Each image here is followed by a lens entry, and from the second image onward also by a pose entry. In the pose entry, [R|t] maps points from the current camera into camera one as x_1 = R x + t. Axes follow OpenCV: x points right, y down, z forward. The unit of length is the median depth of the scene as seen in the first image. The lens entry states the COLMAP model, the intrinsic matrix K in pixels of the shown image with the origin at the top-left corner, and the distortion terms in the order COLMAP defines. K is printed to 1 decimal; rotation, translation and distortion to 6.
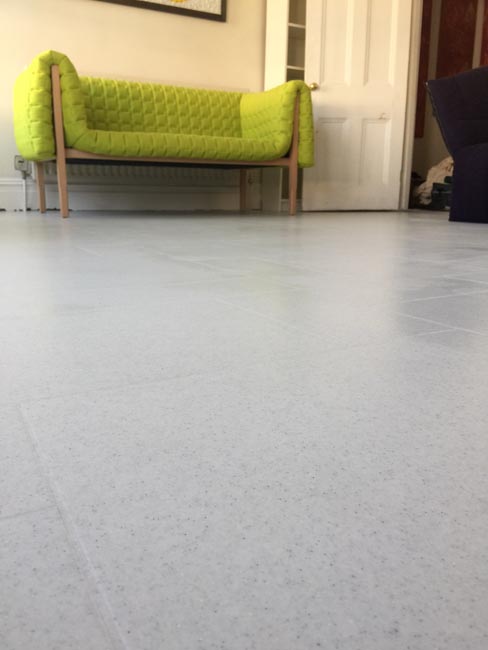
lens RADIAL K [[550.2, 0, 240.5], [0, 550.2, 330.3], [0, 0, 1]] dist [0.039381, -0.083341]
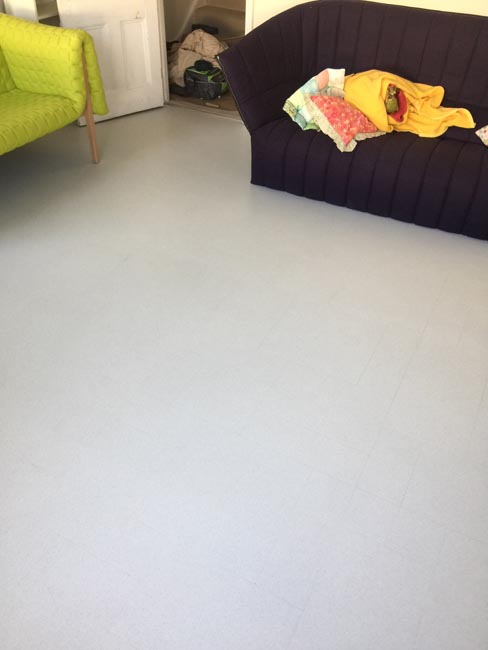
lens RADIAL K [[550.2, 0, 243.5], [0, 550.2, 325.9], [0, 0, 1]] dist [0.039381, -0.083341]
pose [[0.828954, -0.348262, 0.437663, -0.224351], [0.104036, 0.864847, 0.491137, -0.398183], [-0.549556, -0.361597, 0.753151, -0.046378]]
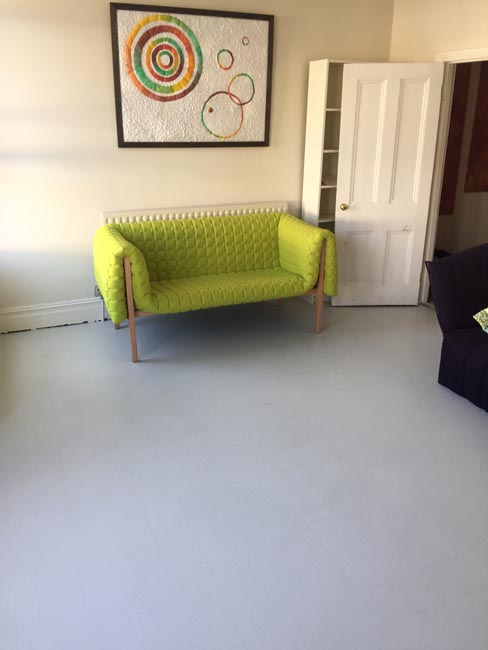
lens RADIAL K [[550.2, 0, 243.9], [0, 550.2, 323.4], [0, 0, 1]] dist [0.039381, -0.083341]
pose [[0.994388, 0.028650, -0.101842, 0.051782], [-0.015859, 0.992124, 0.124252, -0.352149], [0.104600, -0.121939, 0.987010, -0.187522]]
